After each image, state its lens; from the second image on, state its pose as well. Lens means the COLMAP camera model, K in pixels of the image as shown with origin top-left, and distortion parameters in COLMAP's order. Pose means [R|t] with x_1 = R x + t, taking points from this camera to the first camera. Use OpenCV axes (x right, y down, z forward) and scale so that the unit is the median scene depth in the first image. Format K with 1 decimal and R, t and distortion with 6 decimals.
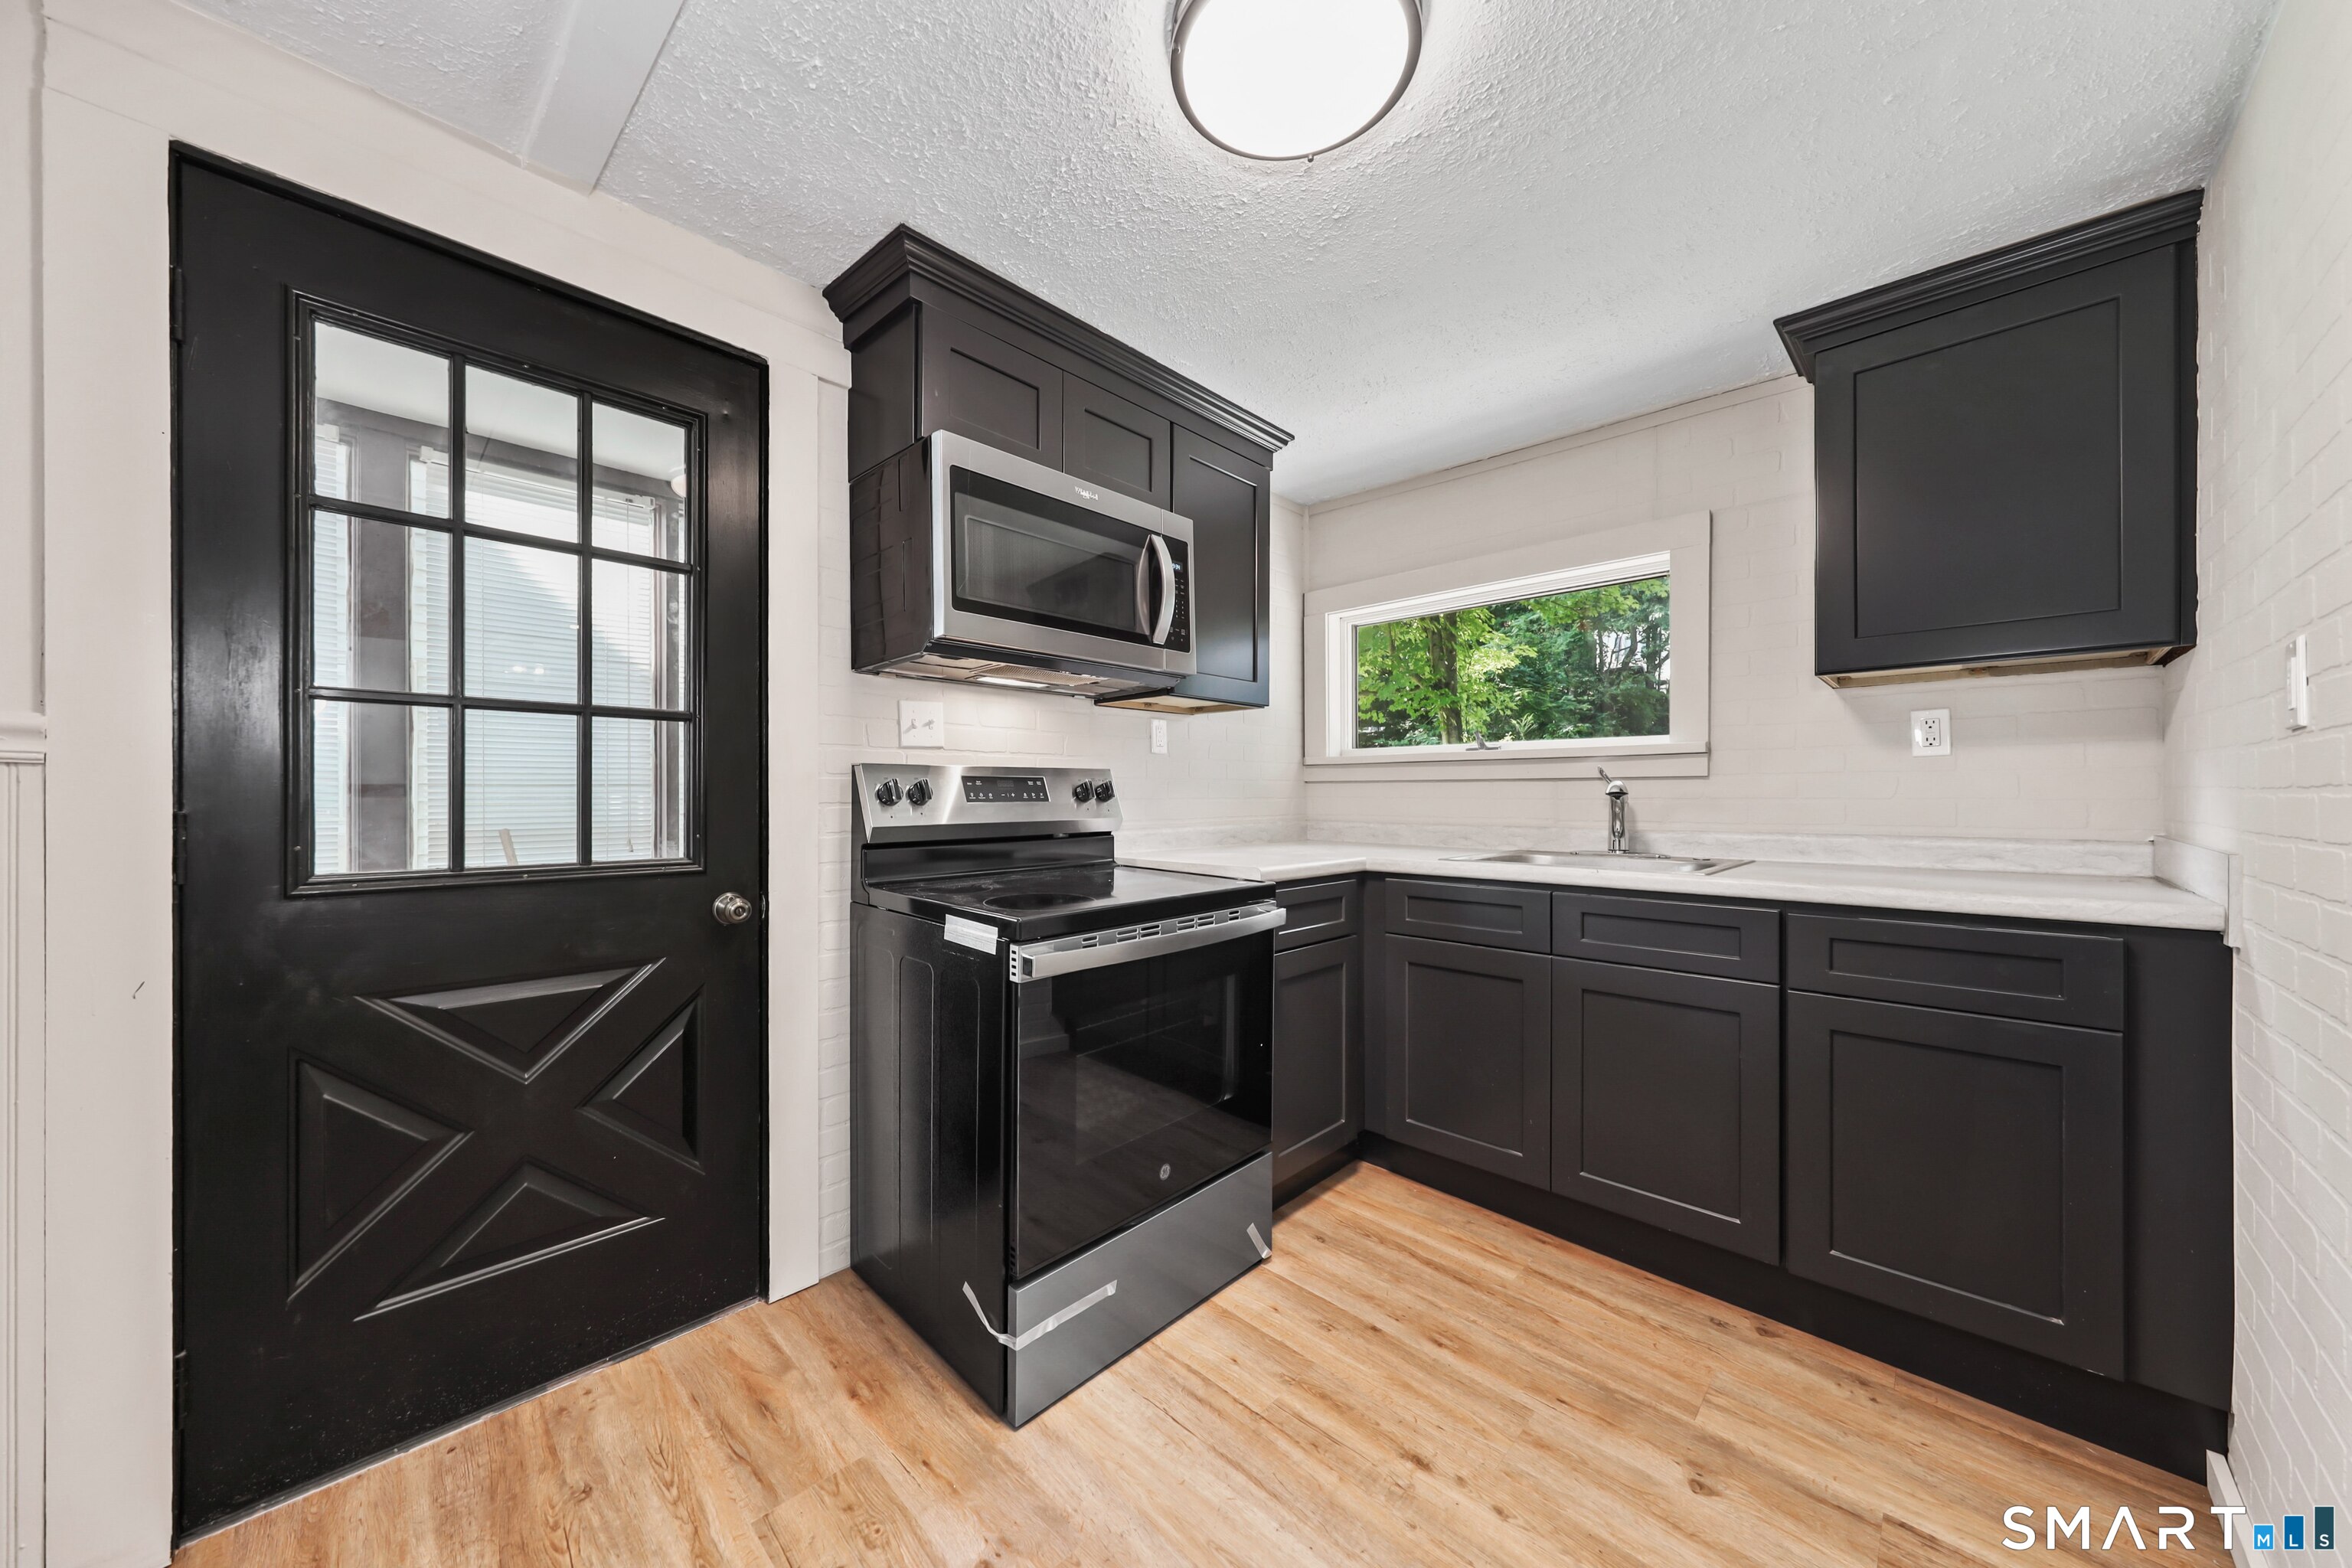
lens RADIAL K [[799.6, 0, 1168.6], [0, 799.6, 793.6], [0, 0, 1]] dist [-0.001076, -0.000673]
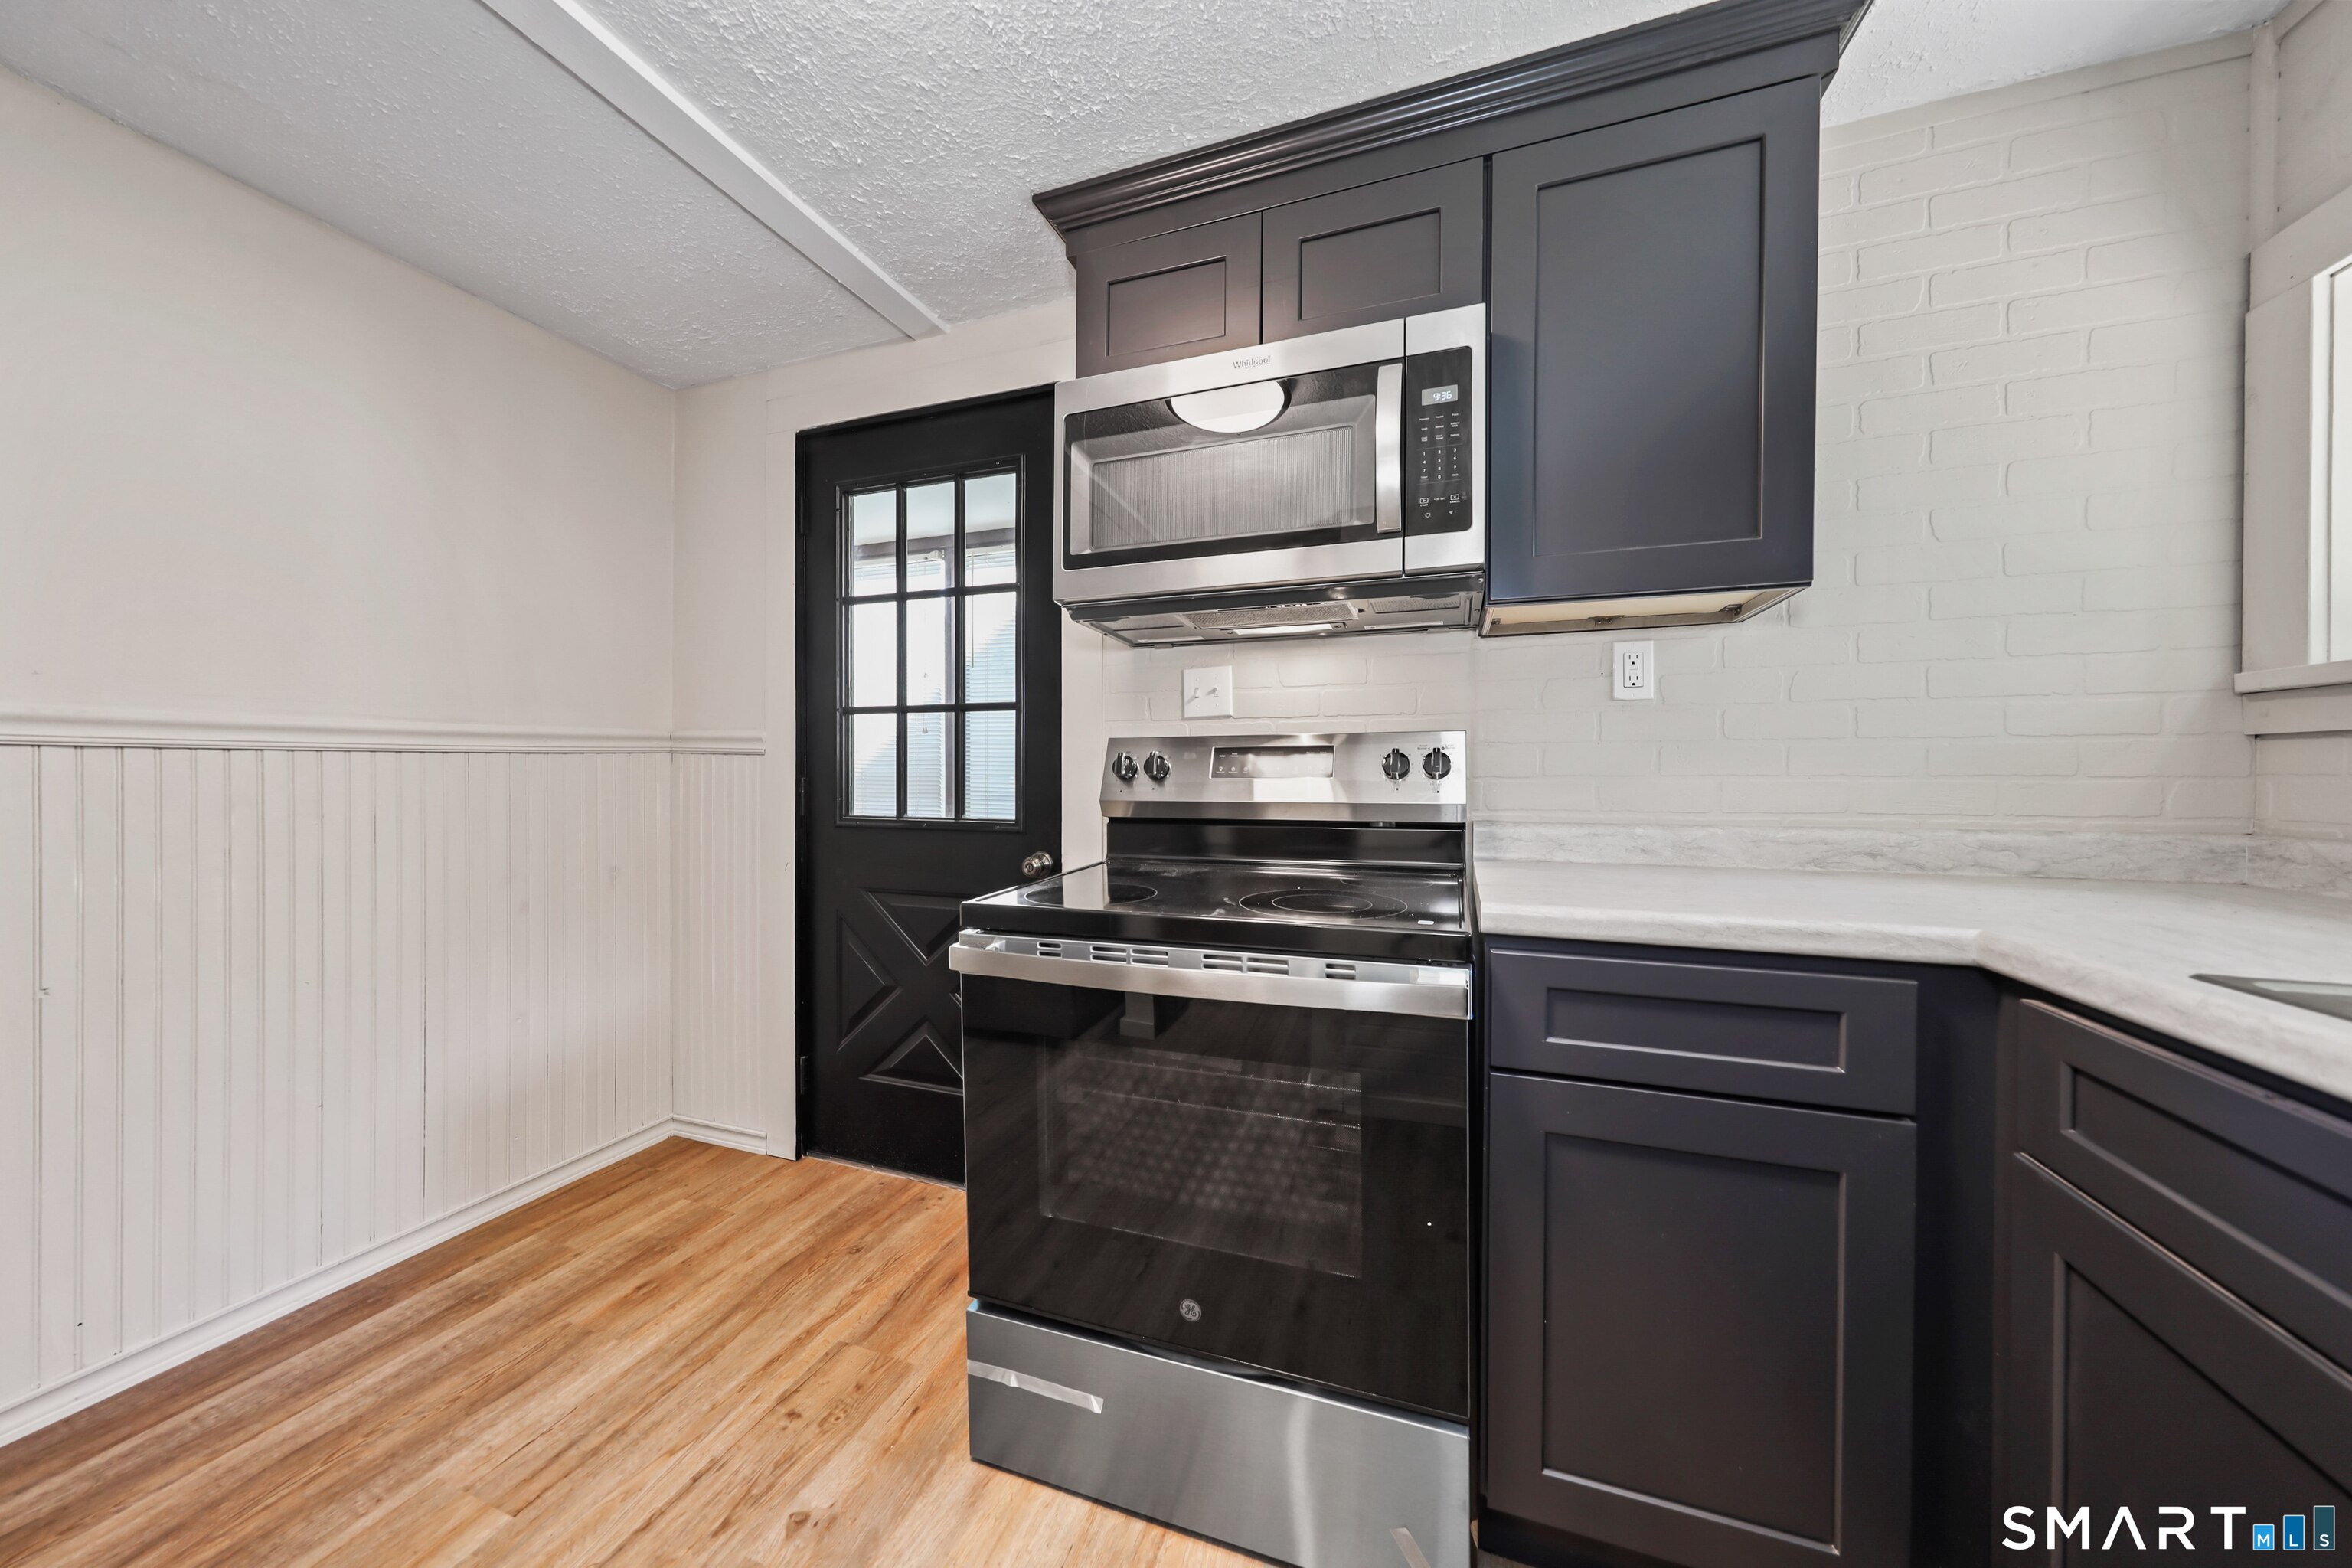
lens RADIAL K [[799.6, 0, 1169.4], [0, 799.6, 776.3], [0, 0, 1]] dist [-0.001076, -0.000673]
pose [[0.404628, 0.005096, -0.914467, 0.716990], [0.001481, 0.999980, 0.006228, 0.006224], [0.914480, -0.003875, 0.404612, 0.817571]]
